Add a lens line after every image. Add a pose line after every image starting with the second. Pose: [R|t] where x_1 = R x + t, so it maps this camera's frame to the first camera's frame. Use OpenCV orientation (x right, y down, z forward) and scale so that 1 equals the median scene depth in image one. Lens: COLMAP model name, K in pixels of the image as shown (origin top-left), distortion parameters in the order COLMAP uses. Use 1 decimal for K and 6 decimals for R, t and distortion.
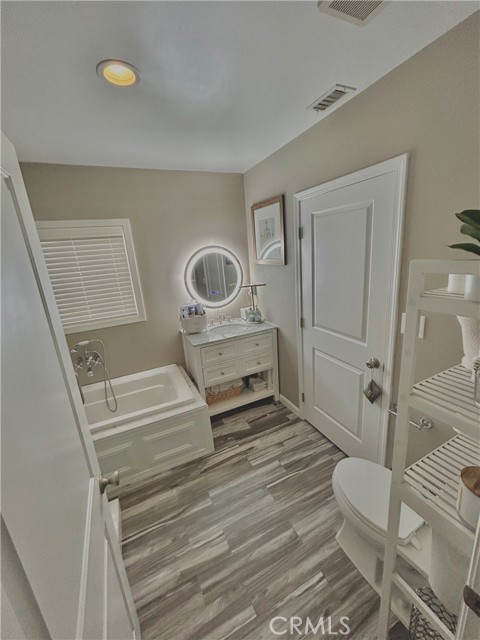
lens RADIAL K [[255.5, 0, 240.0], [0, 255.5, 320.0], [0, 0, 1]] dist [-0.002110, -0.000252]
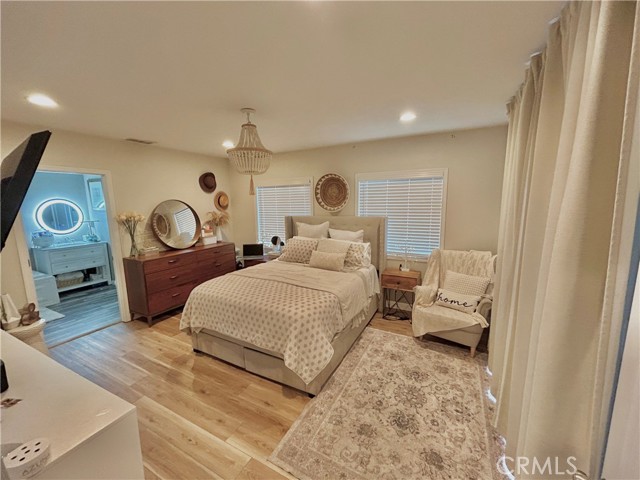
lens RADIAL K [[255.5, 0, 320.0], [0, 255.5, 240.0], [0, 0, 1]] dist [-0.002110, -0.000252]
pose [[0.788949, -0.029897, 0.613731, 0.233563], [0.125478, 0.985607, -0.113290, 0.427099], [-0.601511, 0.166390, 0.781345, -1.456945]]
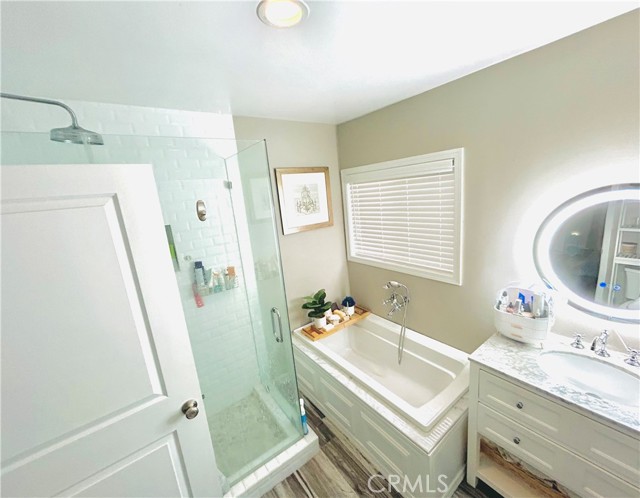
lens RADIAL K [[265.5, 0, 320.0], [0, 265.5, 249.0], [0, 0, 1]] dist [-0.000003, 0.000000]
pose [[0.209292, 0.259203, -0.942874, 0.235207], [-0.187669, 0.956951, 0.221416, -0.190008], [0.959676, 0.130607, 0.248926, 0.413440]]
